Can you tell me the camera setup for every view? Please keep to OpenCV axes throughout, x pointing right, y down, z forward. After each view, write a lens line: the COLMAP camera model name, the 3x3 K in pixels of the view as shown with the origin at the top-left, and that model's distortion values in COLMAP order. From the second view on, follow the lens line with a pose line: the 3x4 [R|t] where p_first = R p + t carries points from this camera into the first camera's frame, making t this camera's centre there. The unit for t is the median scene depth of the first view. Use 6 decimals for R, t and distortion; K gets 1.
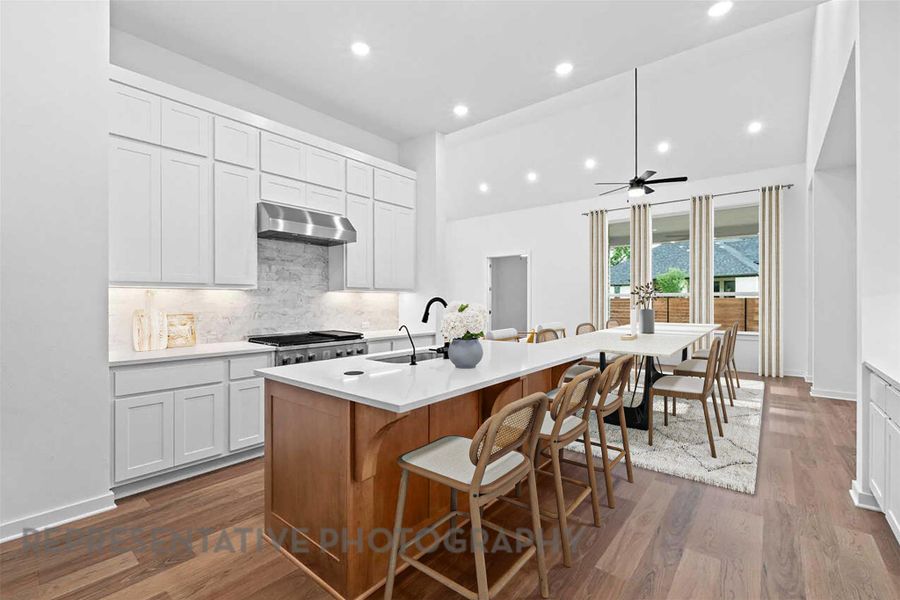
lens RADIAL K [[393.2, 0, 449.3], [0, 393.2, 296.4], [0, 0, 1]] dist [-0.000096, -0.000102]
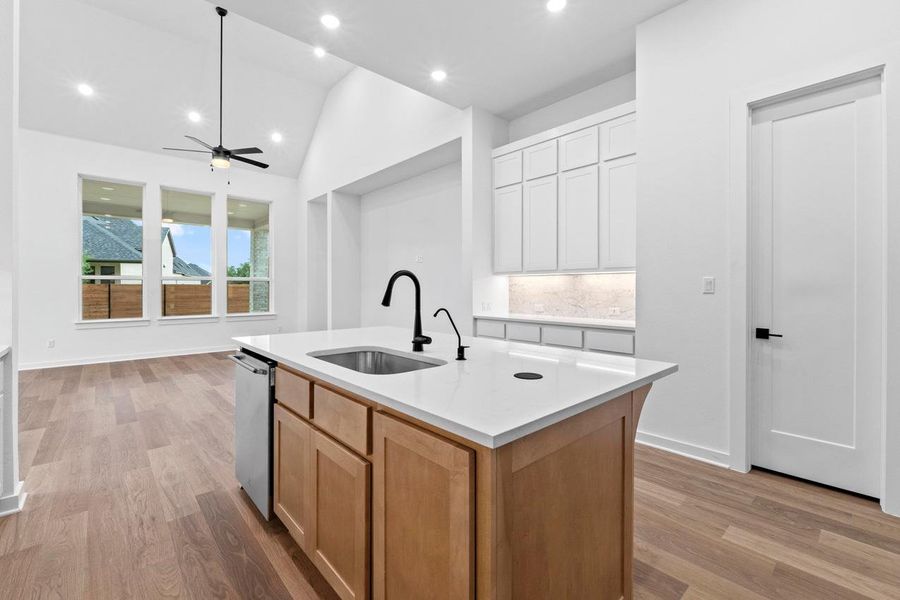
lens RADIAL K [[383.8, 0, 446.1], [0, 383.8, 289.2], [0, 0, 1]] dist [-0.004534, -0.000087]
pose [[0.149383, -0.000957, 0.988779, -0.428746], [-0.012169, 0.999922, 0.002806, 0.020473], [-0.988705, -0.012451, 0.149359, 0.490460]]
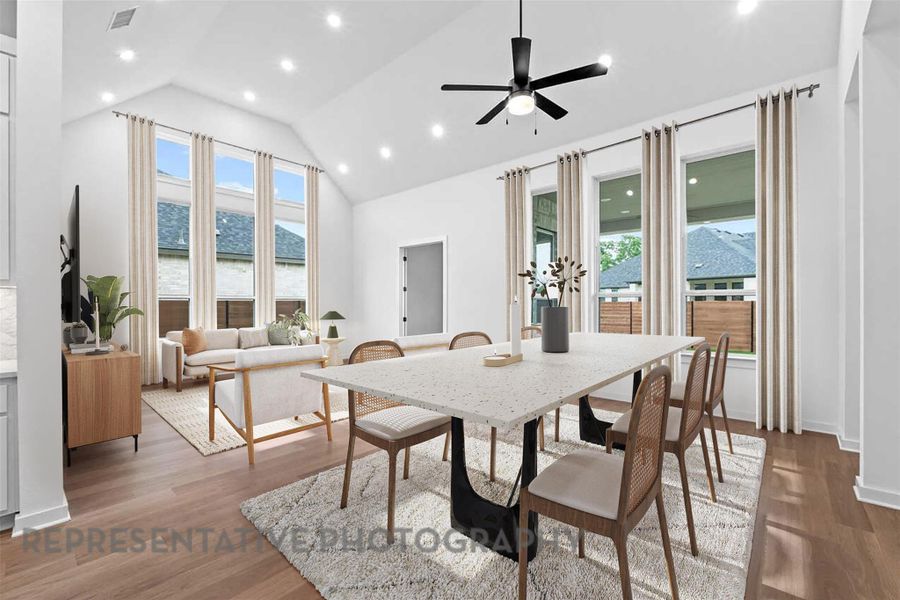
lens RADIAL K [[384.5, 0, 445.8], [0, 384.5, 301.3], [0, 0, 1]] dist [-0.006832, -0.000216]
pose [[0.999155, 0.000482, -0.041094, 0.533198], [-0.000305, 0.999991, 0.004306, 0.006661], [0.041096, -0.004290, 0.999146, 0.629905]]
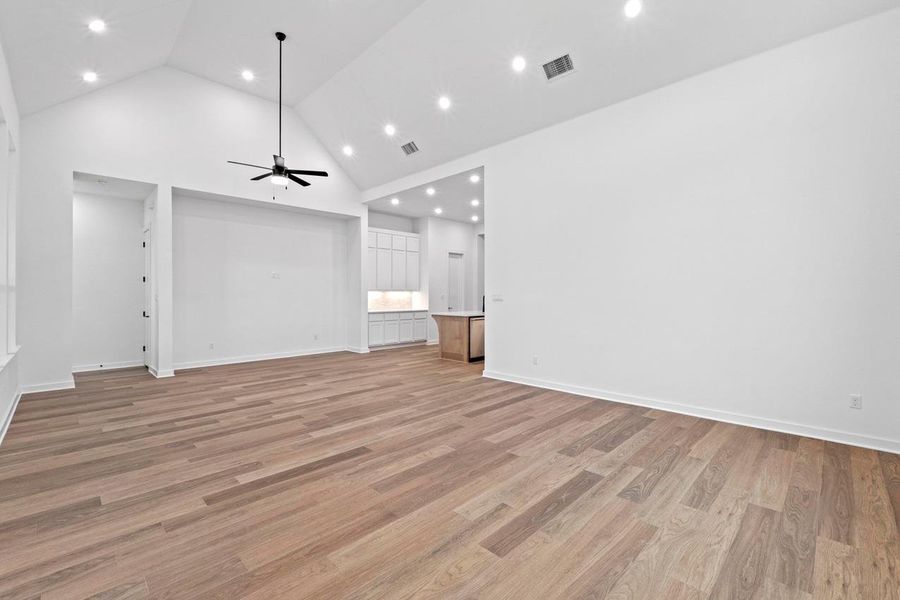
lens RADIAL K [[393.2, 0, 449.3], [0, 393.2, 296.4], [0, 0, 1]] dist [-0.000096, -0.000102]
pose [[-0.994961, 0.000348, 0.100265, -0.032601], [-0.000372, 0.999974, -0.007164, 0.027630], [-0.100265, -0.007165, -0.994935, 2.576536]]
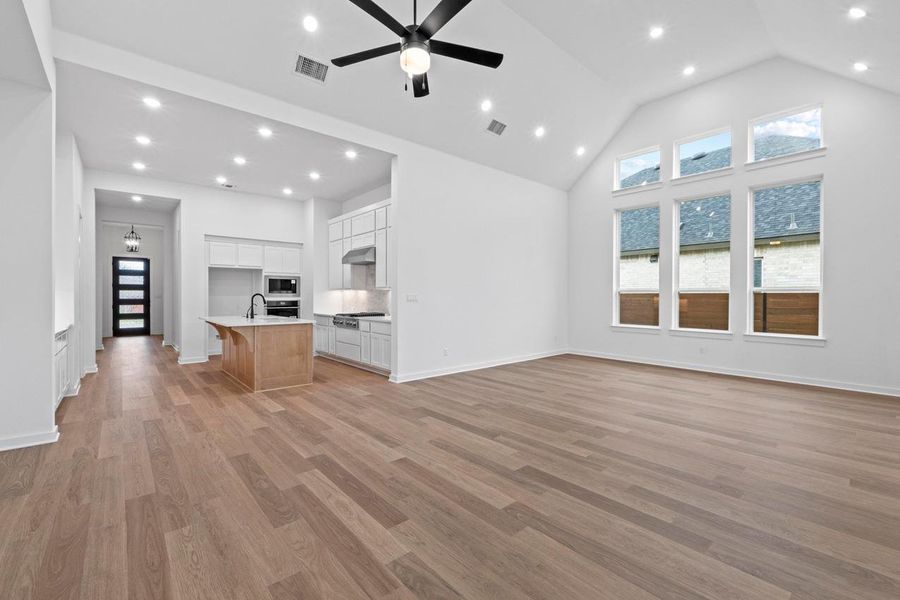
lens RADIAL K [[380.7, 0, 448.3], [0, 380.7, 300.6], [0, 0, 1]] dist [-0.006228, -0.000207]
pose [[-0.165049, 0.013147, -0.986198, 1.238667], [0.006821, 0.999902, 0.012188, 0.014924], [0.986262, -0.004715, -0.165122, 1.516352]]
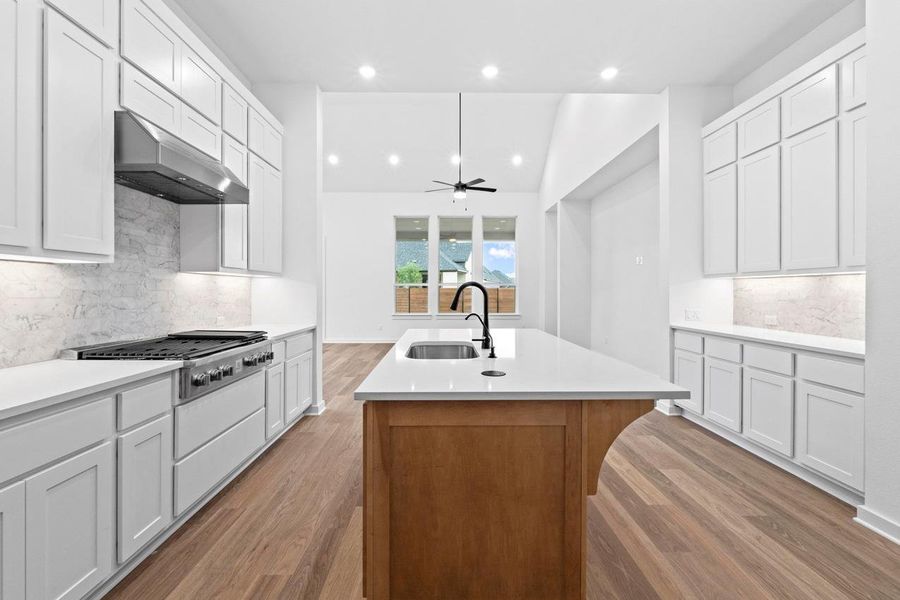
lens RADIAL K [[383.8, 0, 446.1], [0, 383.8, 289.2], [0, 0, 1]] dist [-0.004534, -0.000087]
pose [[0.766270, 0.003310, 0.642510, -0.381088], [-0.008315, 0.999954, 0.004765, 0.009184], [-0.642464, -0.008994, 0.766263, 0.220503]]
